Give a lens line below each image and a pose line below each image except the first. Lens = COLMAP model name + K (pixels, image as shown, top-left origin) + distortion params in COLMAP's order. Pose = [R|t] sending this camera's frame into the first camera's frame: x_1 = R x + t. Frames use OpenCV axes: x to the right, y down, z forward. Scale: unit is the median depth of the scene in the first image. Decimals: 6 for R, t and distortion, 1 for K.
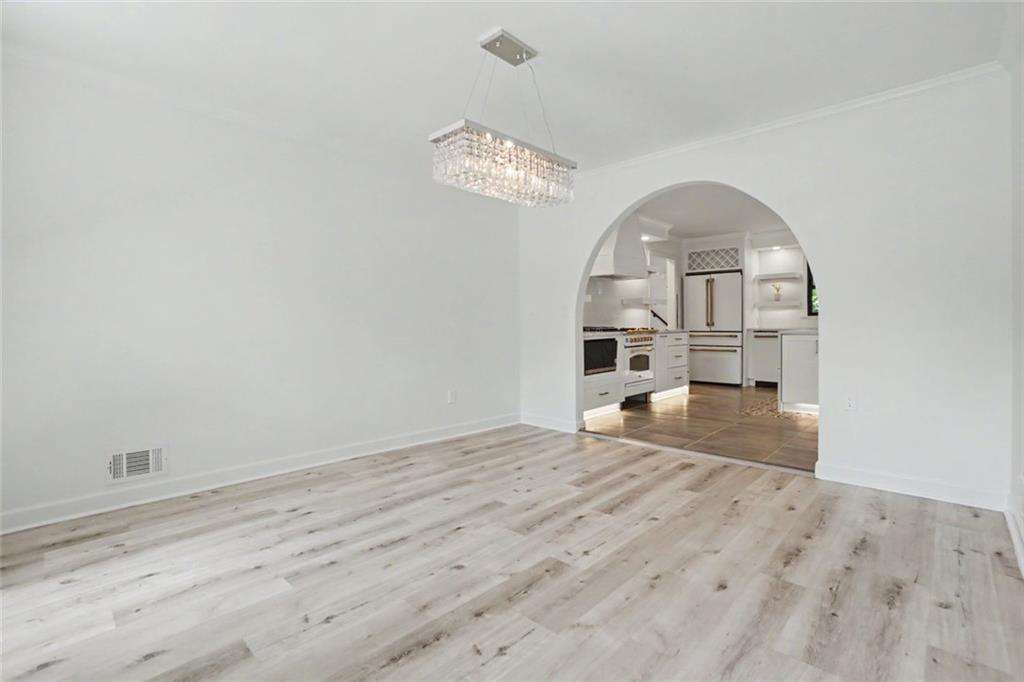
lens RADIAL K [[468.7, 0, 507.3], [0, 468.7, 312.2], [0, 0, 1]] dist [-0.065433, 0.022694]
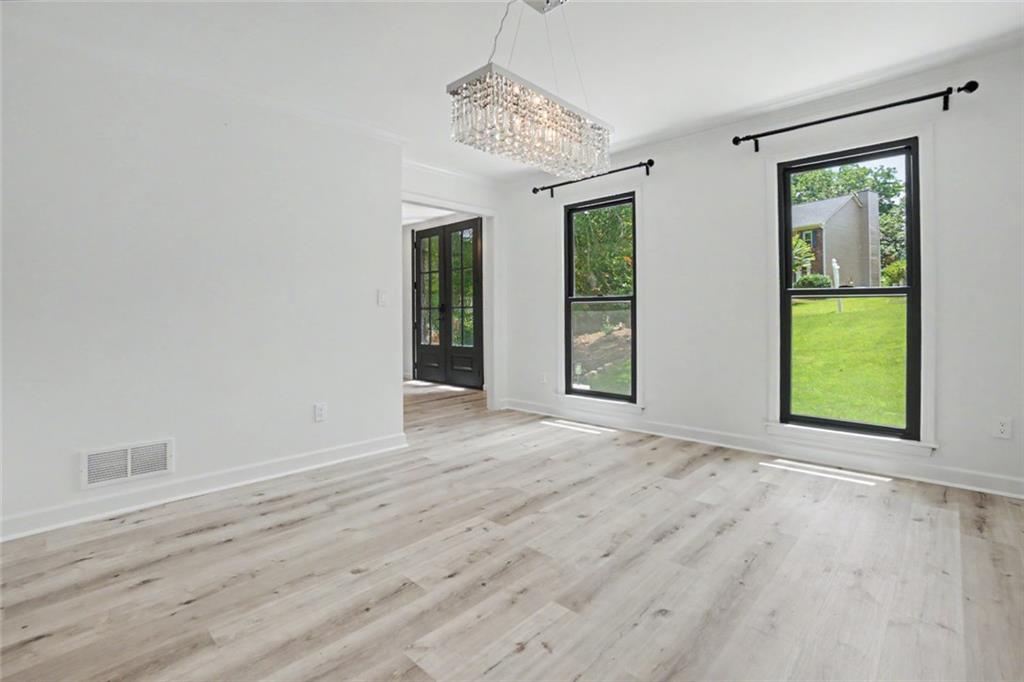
lens RADIAL K [[468.7, 0, 507.3], [0, 468.7, 312.2], [0, 0, 1]] dist [-0.065433, 0.022694]
pose [[-0.999880, 0.014906, -0.004322, 0.078104], [0.015009, 0.999576, -0.024946, 0.050724], [0.003948, -0.025007, -0.999679, 2.006258]]
